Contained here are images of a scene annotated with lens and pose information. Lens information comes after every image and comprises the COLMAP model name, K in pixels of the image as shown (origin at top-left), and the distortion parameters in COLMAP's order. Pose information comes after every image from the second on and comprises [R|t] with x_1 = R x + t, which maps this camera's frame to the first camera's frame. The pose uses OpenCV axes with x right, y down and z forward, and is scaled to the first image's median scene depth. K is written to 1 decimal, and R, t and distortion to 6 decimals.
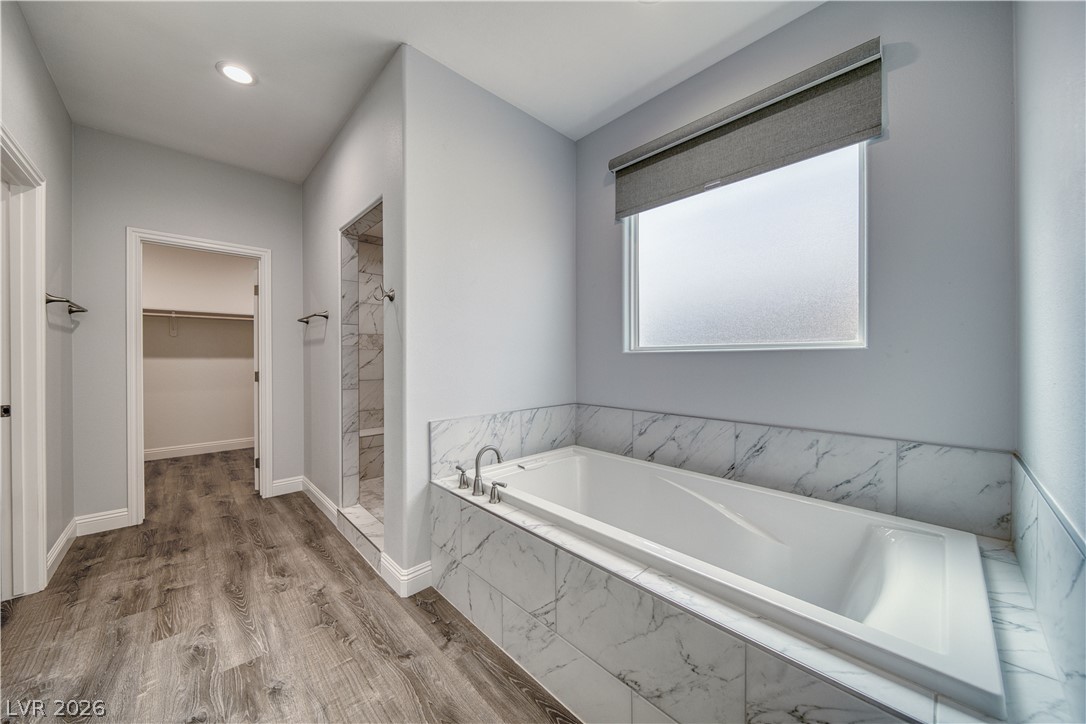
lens RADIAL K [[379.7, 0, 543.0], [0, 379.7, 362.0], [0, 0, 1]] dist [0.000526, -0.001934]
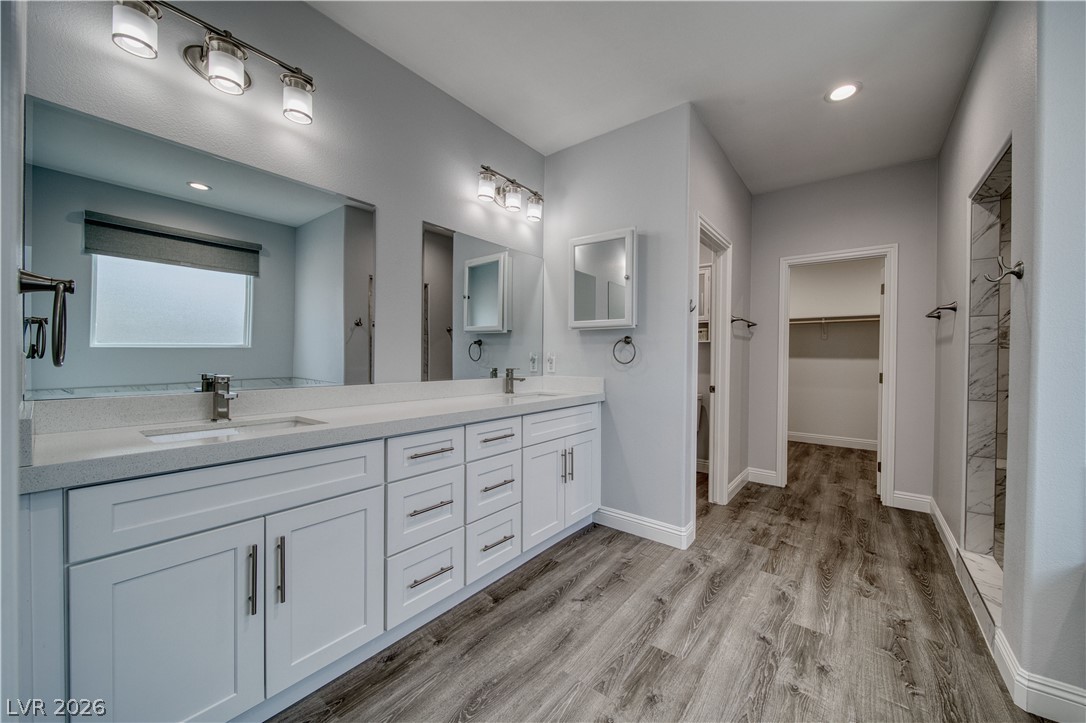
lens RADIAL K [[399.8, 0, 570.0], [0, 399.8, 361.9], [0, 0, 1]] dist [0.000258, -0.002720]
pose [[0.175819, 0.015513, -0.984300, 0.158187], [-0.018467, 0.999752, 0.012458, -0.001130], [0.984249, 0.015987, 0.176062, 0.049543]]
